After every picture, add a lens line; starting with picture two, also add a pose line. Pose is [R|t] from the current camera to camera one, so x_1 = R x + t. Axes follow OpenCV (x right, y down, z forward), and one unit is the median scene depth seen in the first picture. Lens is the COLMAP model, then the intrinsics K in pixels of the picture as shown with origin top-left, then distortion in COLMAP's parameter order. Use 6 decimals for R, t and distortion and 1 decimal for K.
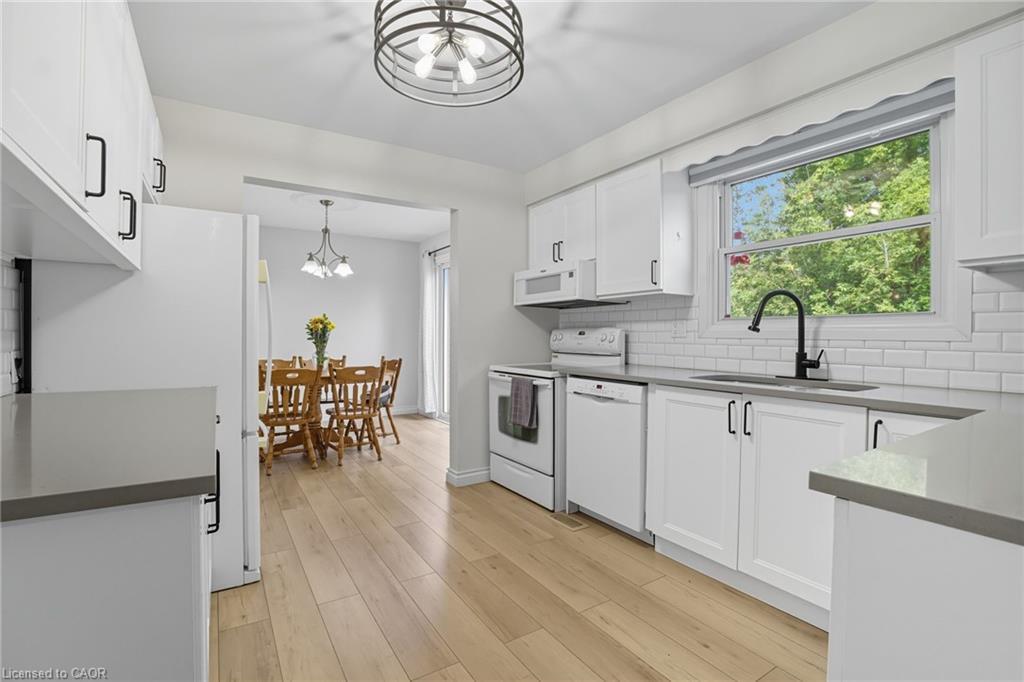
lens RADIAL K [[473.6, 0, 512.0], [0, 473.6, 341.0], [0, 0, 1]] dist [-0.042087, 0.000233]
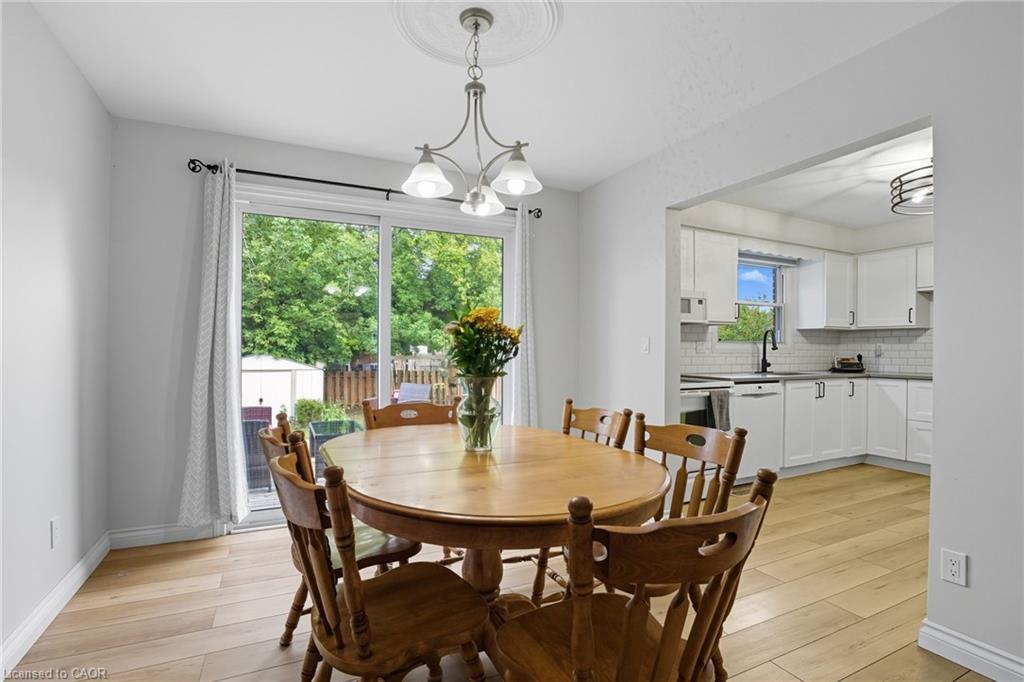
lens RADIAL K [[473.6, 0, 512.0], [0, 473.6, 341.0], [0, 0, 1]] dist [-0.042087, 0.000233]
pose [[0.110045, 0.011389, 0.993861, -1.229090], [0.008088, 0.999891, -0.012354, -0.032310], [-0.993894, 0.009398, 0.109941, 1.473511]]
